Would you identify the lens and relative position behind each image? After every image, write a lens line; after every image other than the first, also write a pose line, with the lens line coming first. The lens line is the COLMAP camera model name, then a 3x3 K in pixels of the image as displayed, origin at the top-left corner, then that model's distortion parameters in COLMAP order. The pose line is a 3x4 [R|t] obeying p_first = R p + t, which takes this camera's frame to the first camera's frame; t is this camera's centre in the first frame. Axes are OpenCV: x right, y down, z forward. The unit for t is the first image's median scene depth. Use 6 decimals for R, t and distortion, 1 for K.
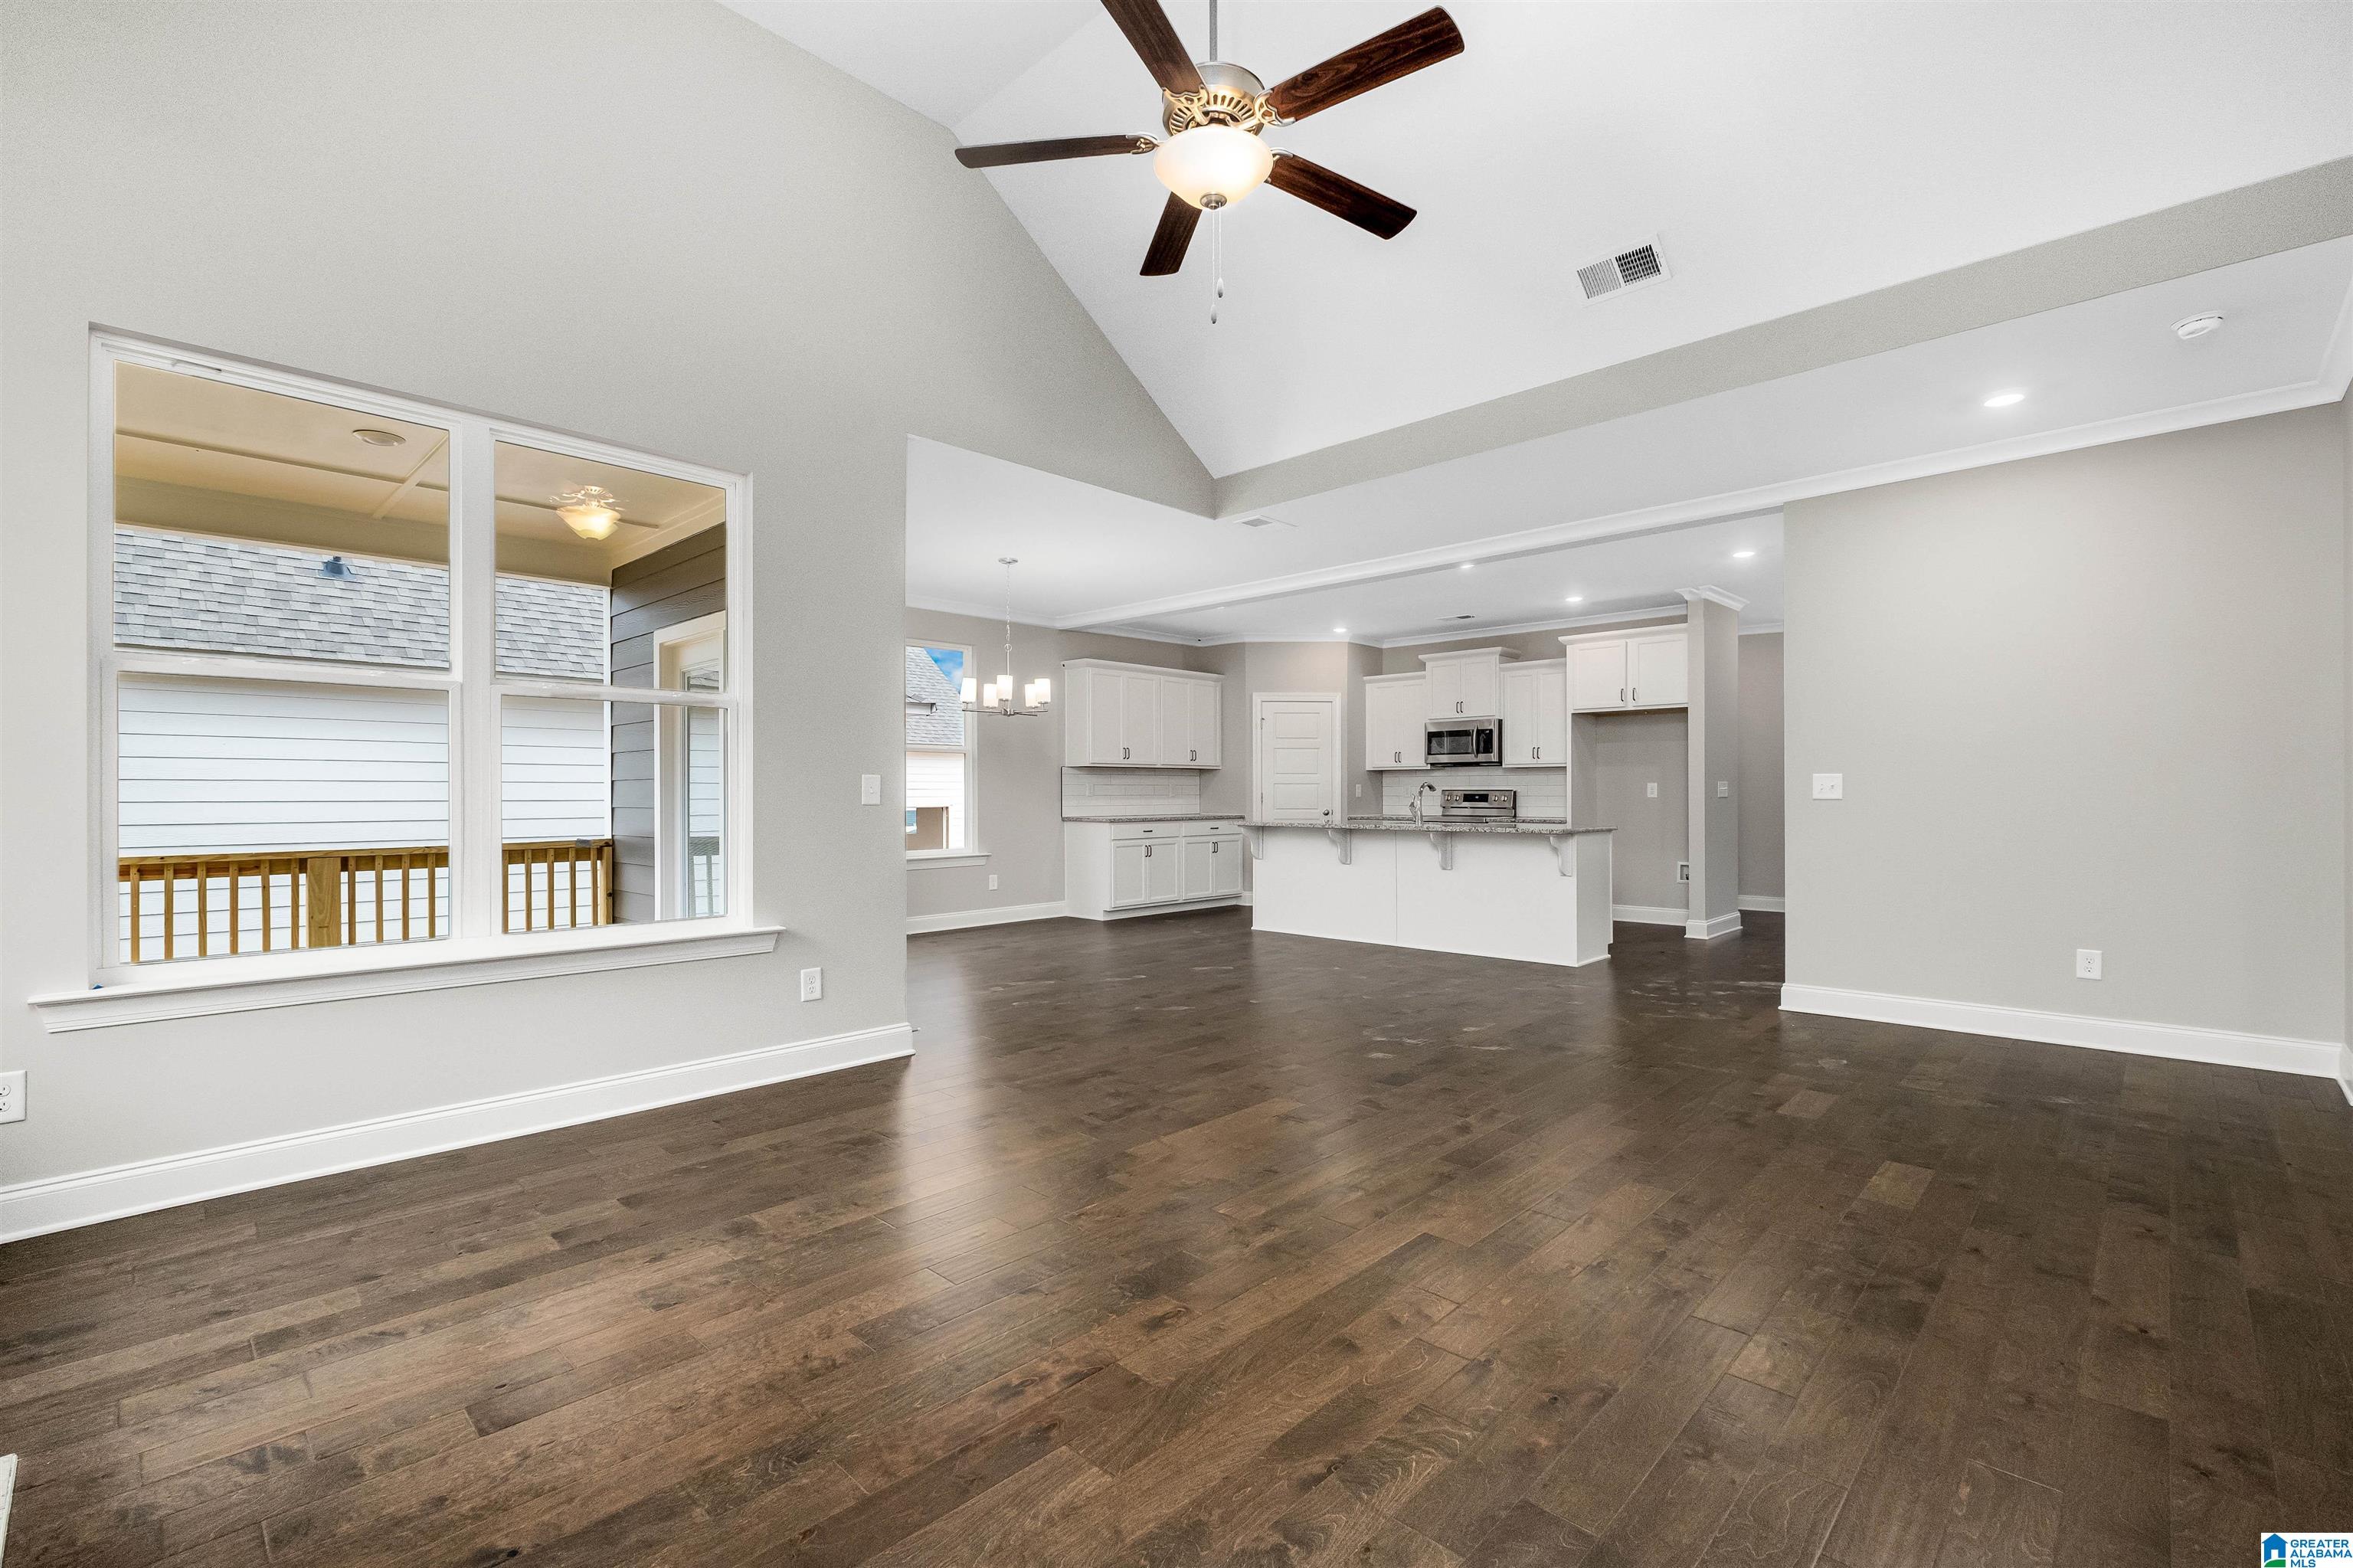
lens RADIAL K [[1039.2, 0, 1176.5], [0, 1039.2, 784.0], [0, 0, 1]] dist [-0.001447, -0.000846]
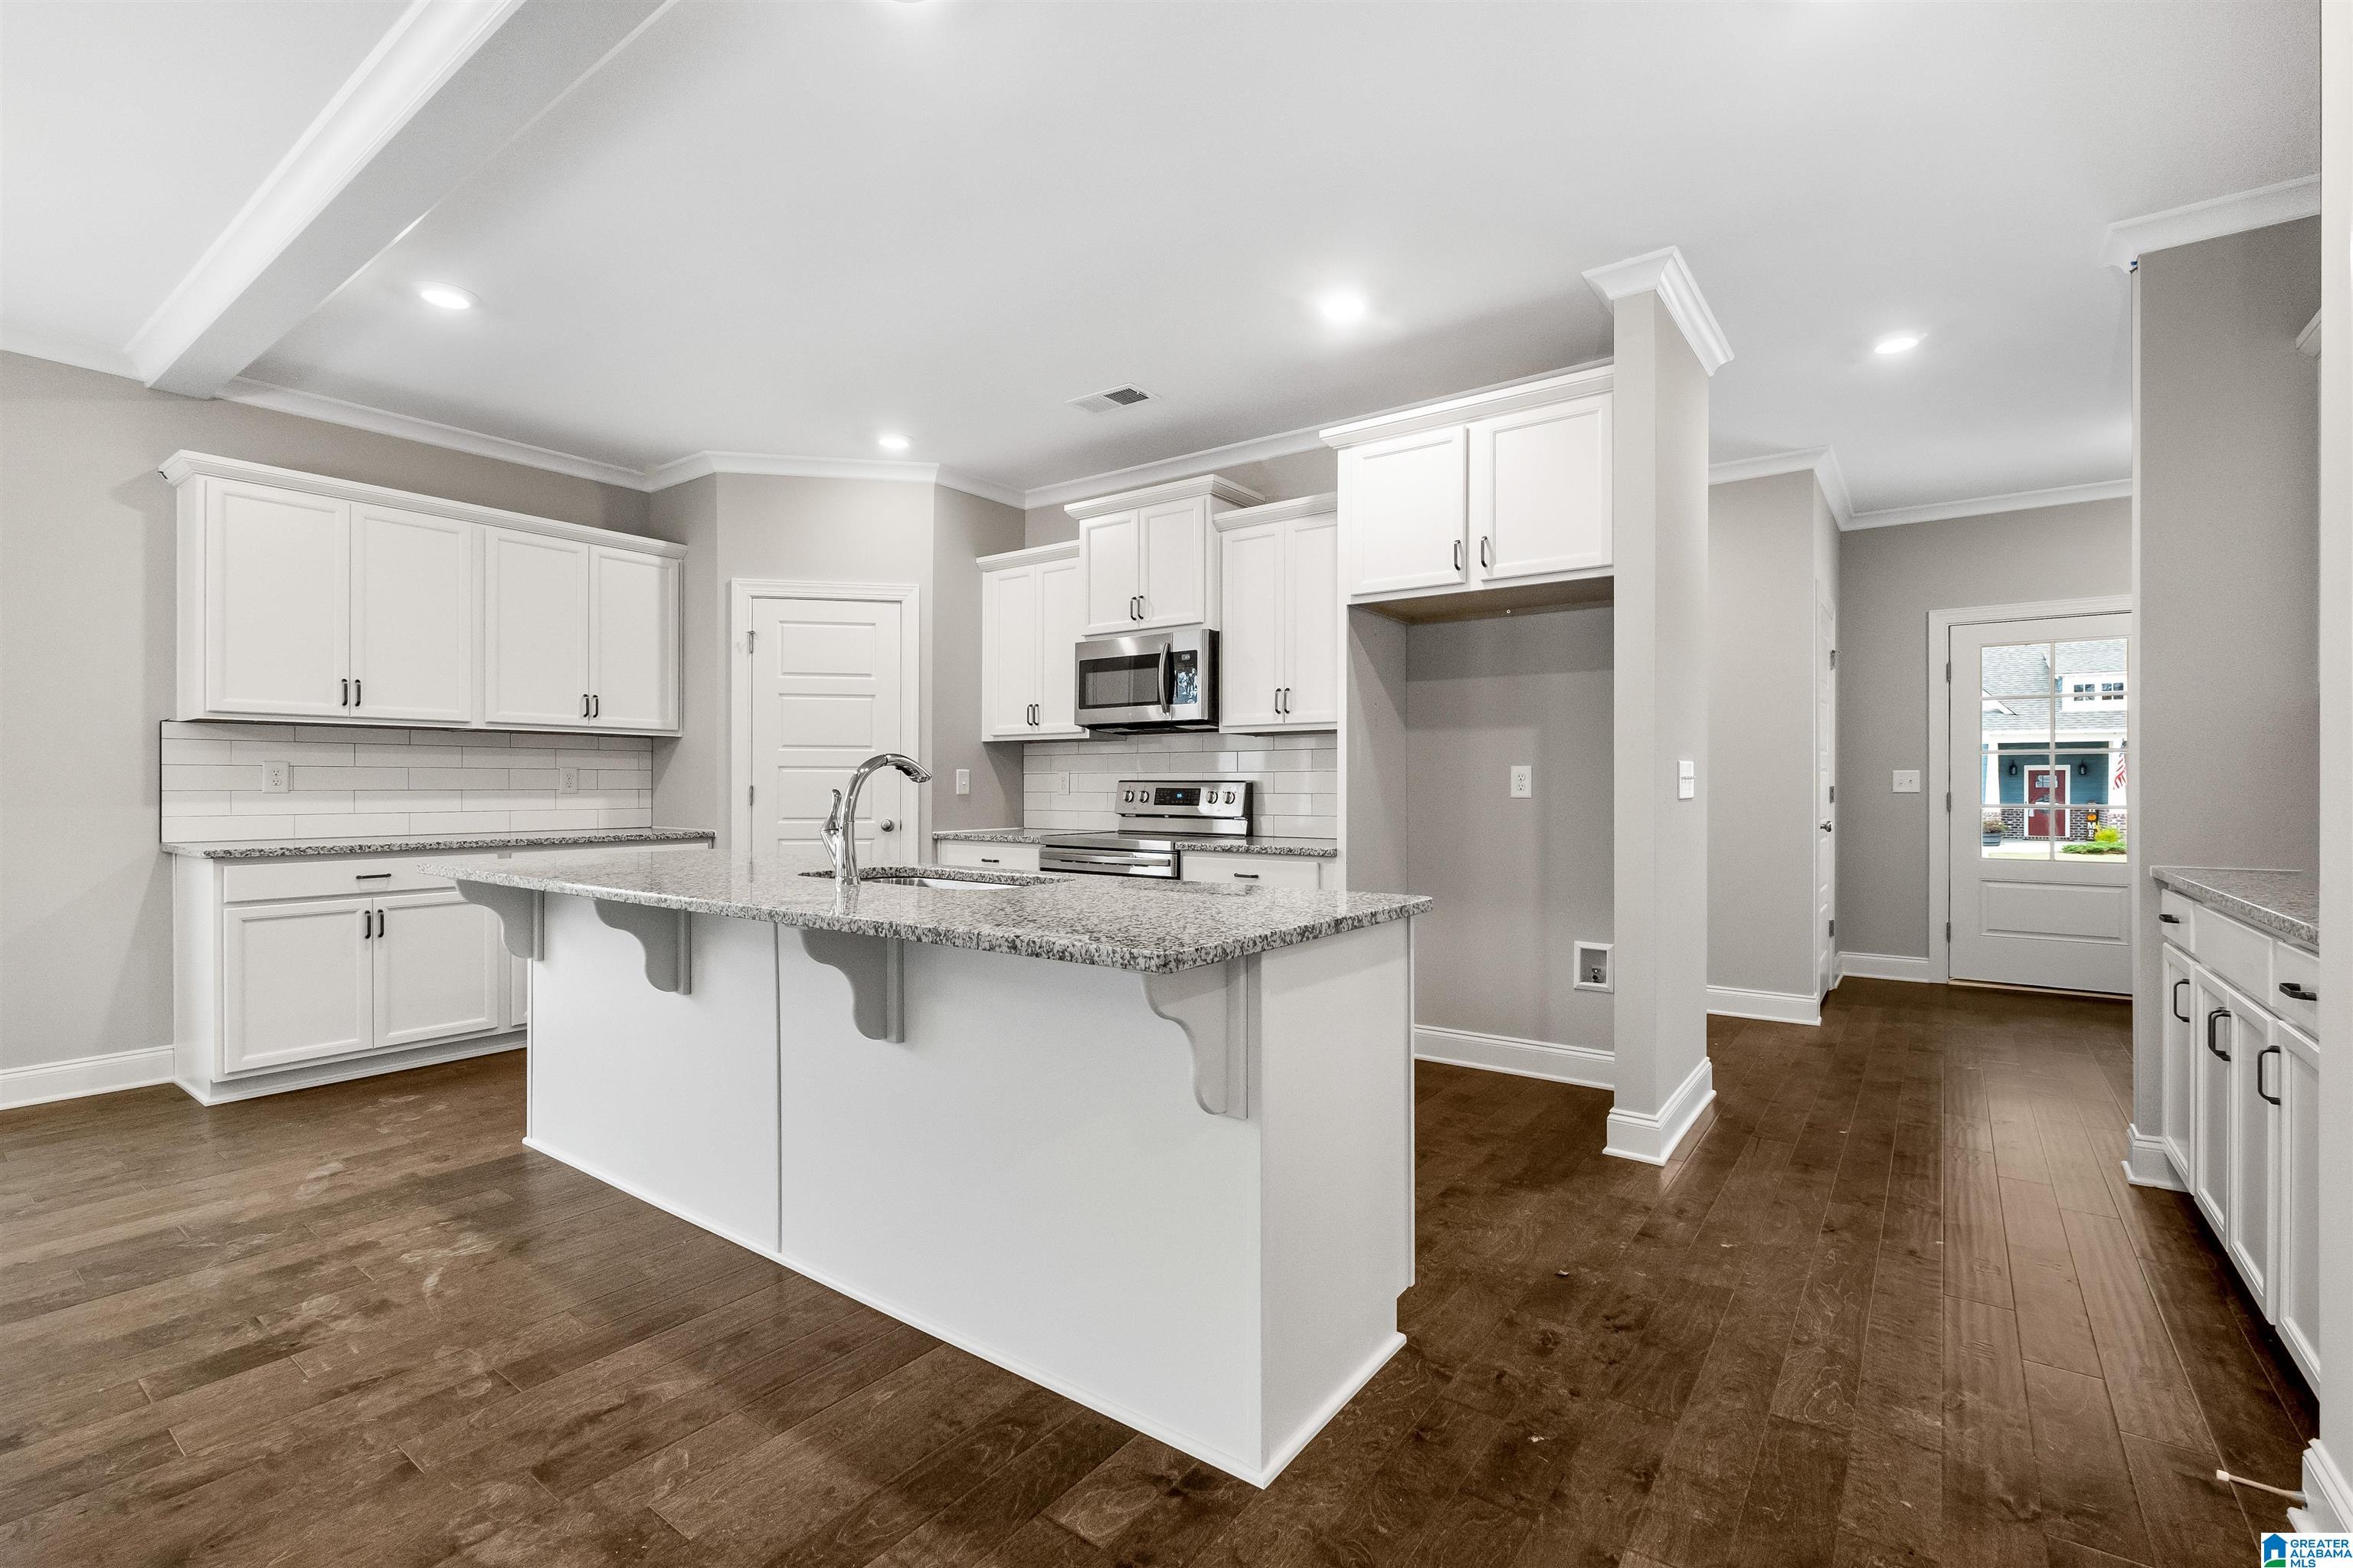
lens RADIAL K [[1039.2, 0, 1176.5], [0, 1039.2, 784.0], [0, 0, 1]] dist [-0.001447, -0.000846]
pose [[0.991865, 0.002388, 0.127275, 0.247286], [-0.003246, 0.999973, 0.006541, 0.004514], [-0.127256, -0.006901, 0.991846, 0.561704]]
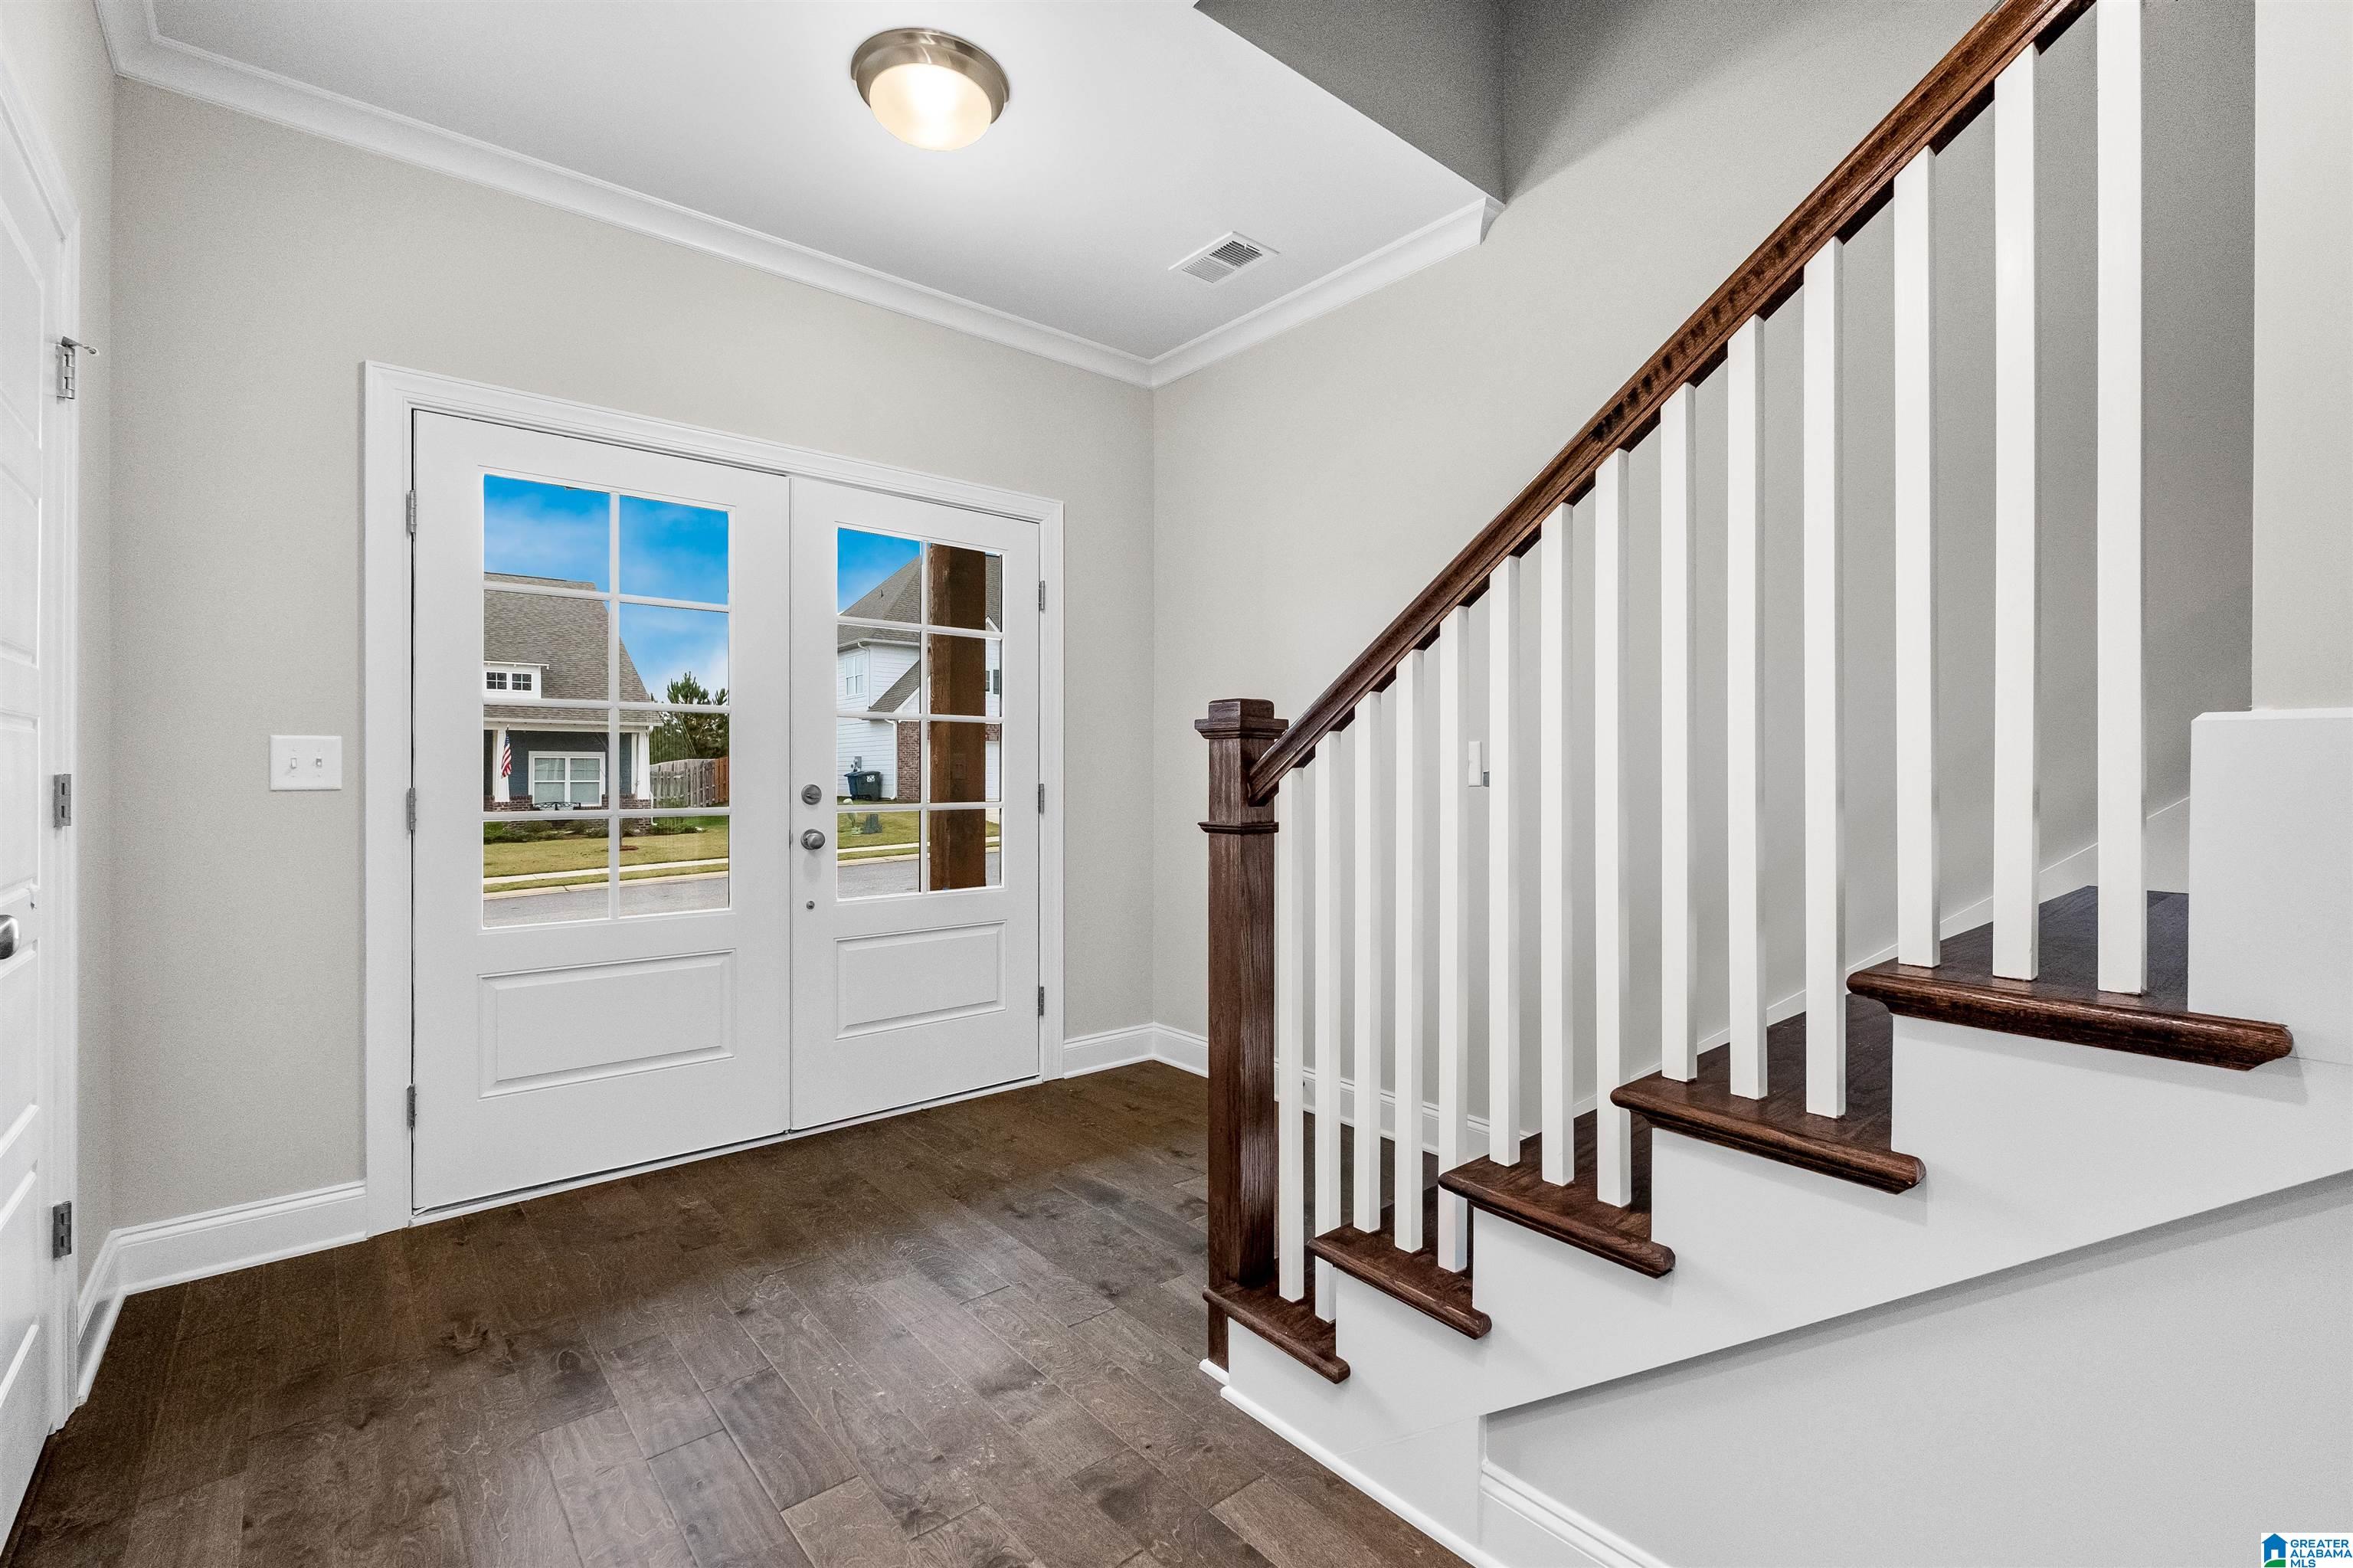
lens RADIAL K [[1039.2, 0, 1176.5], [0, 1039.2, 784.0], [0, 0, 1]] dist [-0.001447, -0.000846]
pose [[0.117812, 0.002061, 0.993034, 0.404971], [-0.005635, 0.999983, -0.001407, 0.007654], [-0.993020, -0.005430, 0.117822, 0.738554]]
